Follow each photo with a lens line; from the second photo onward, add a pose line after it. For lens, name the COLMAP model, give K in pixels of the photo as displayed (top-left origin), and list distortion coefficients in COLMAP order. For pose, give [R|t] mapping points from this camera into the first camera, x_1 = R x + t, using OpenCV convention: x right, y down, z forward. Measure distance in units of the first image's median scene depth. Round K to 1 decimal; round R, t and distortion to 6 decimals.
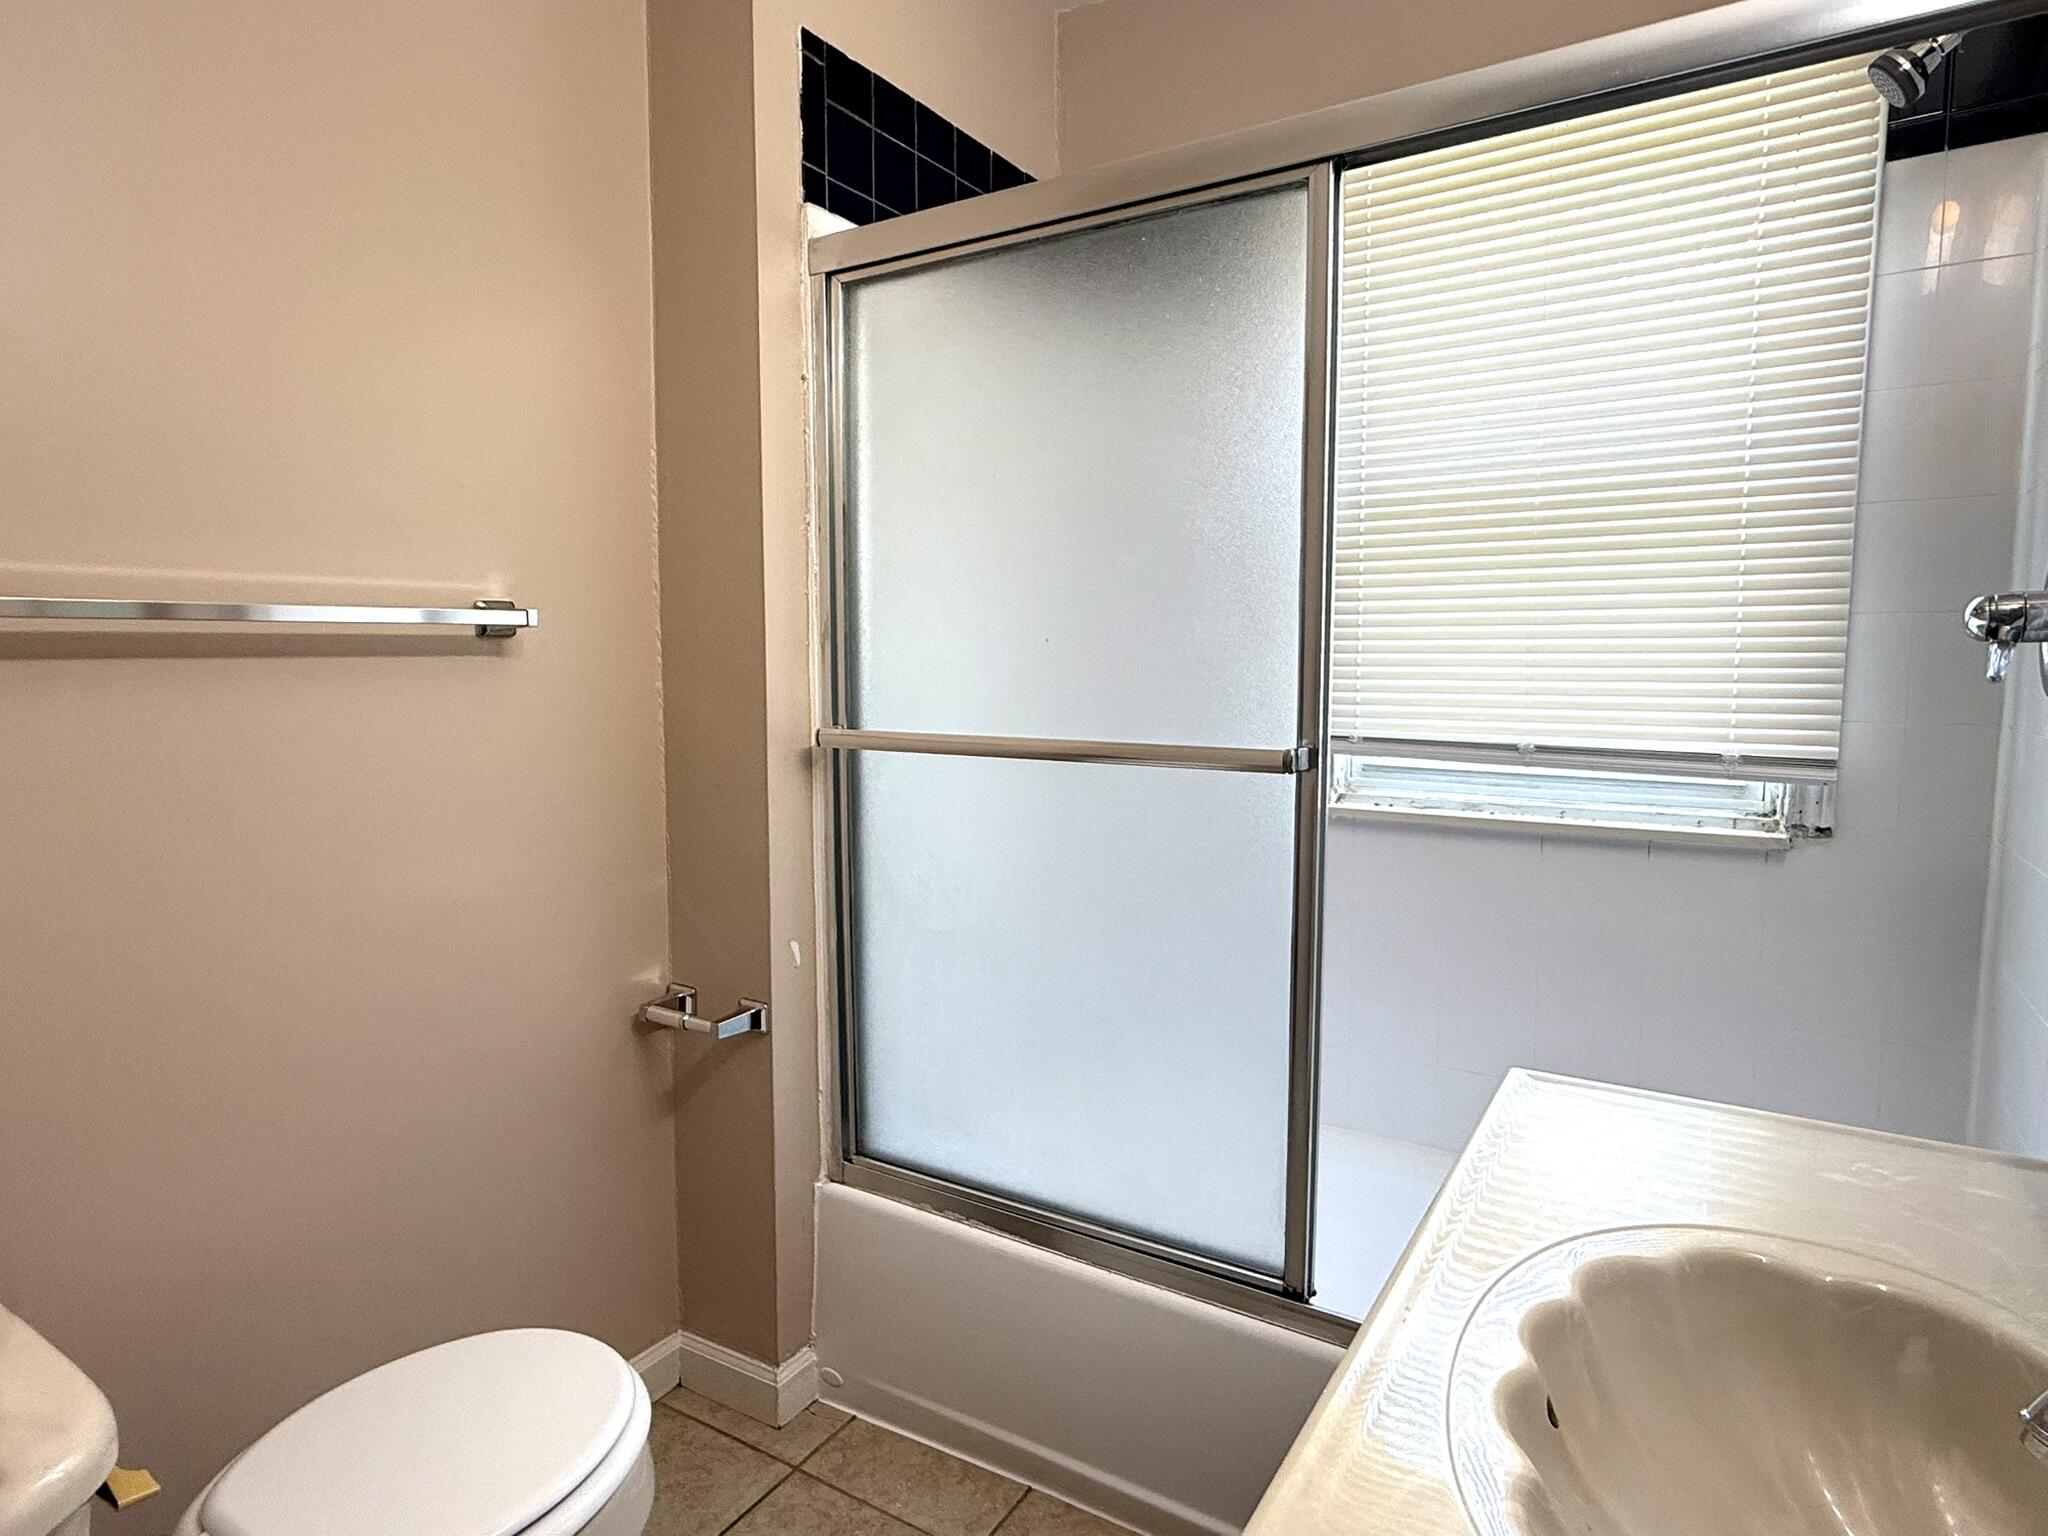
lens RADIAL K [[1146.9, 0, 1007.7], [0, 1146.9, 763.8], [0, 0, 1]] dist [0.008114, 0.000992]
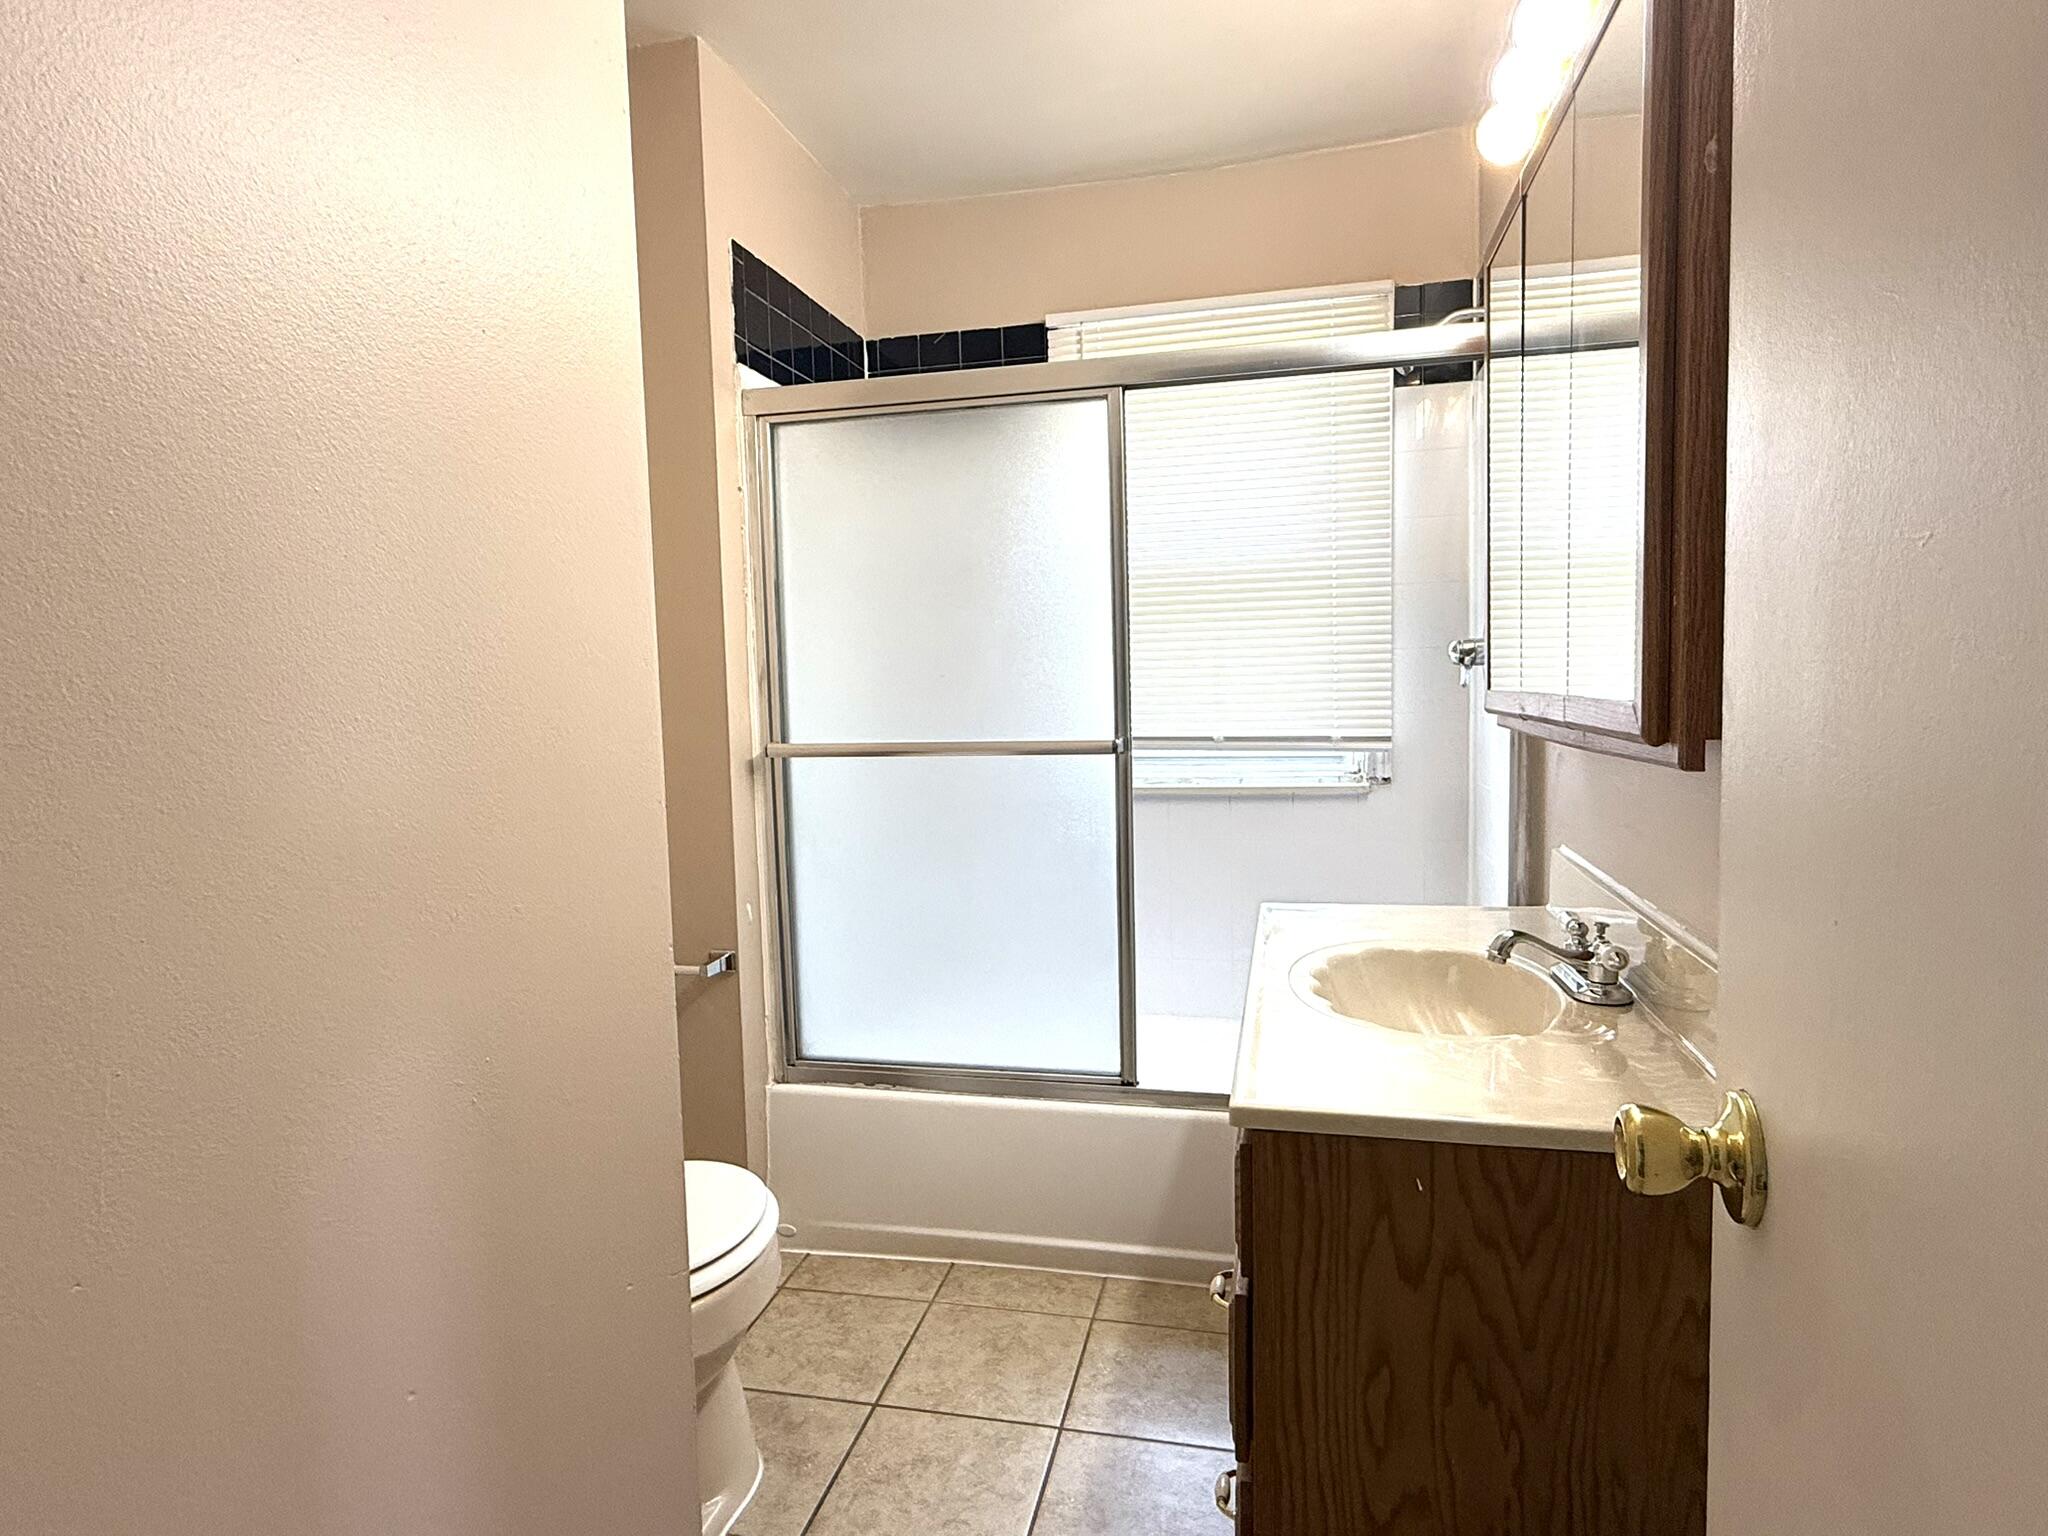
lens RADIAL K [[1146.9, 0, 1007.7], [0, 1146.9, 763.8], [0, 0, 1]] dist [0.008114, 0.000992]
pose [[0.946747, -0.048611, 0.318288, -0.328338], [0.056587, 0.998272, -0.015855, 0.030760], [-0.316967, 0.033022, 0.947861, -0.388428]]
